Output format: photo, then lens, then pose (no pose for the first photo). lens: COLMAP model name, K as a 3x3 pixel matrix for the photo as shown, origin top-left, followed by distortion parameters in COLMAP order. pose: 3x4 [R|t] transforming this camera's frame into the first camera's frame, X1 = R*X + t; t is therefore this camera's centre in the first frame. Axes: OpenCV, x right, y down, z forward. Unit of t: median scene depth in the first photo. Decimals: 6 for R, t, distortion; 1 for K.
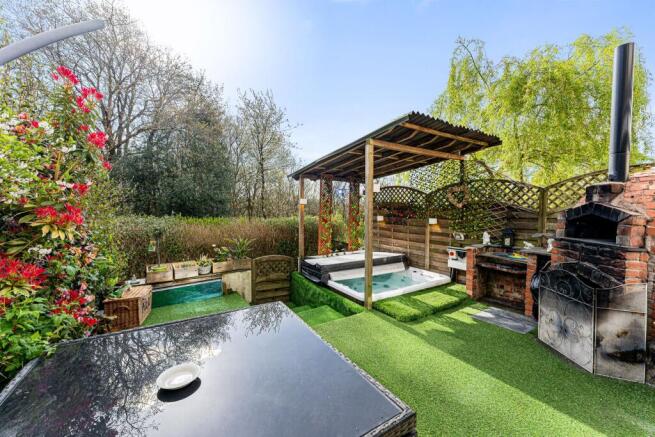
lens RADIAL K [[267.0, 0, 326.9], [0, 267.0, 214.5], [0, 0, 1]] dist [0.000388, -0.000006]
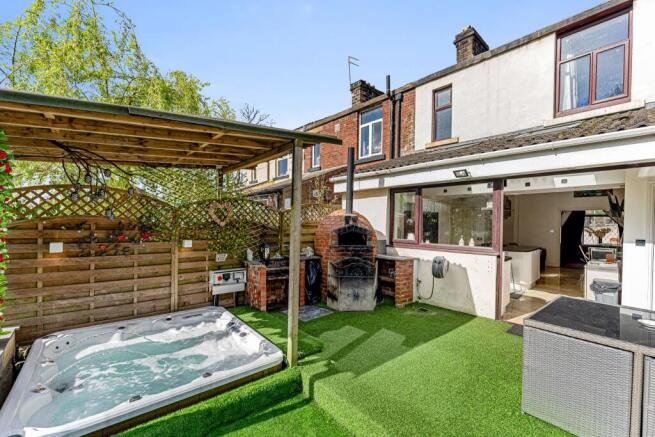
lens RADIAL K [[264.8, 0, 326.4], [0, 264.8, 227.3], [0, 0, 1]] dist [0.000138, 0.000012]
pose [[-0.141491, -0.008738, 0.989901, -0.447118], [0.014205, 0.999840, 0.010856, -0.027746], [-0.989838, 0.015597, -0.141344, 0.777412]]
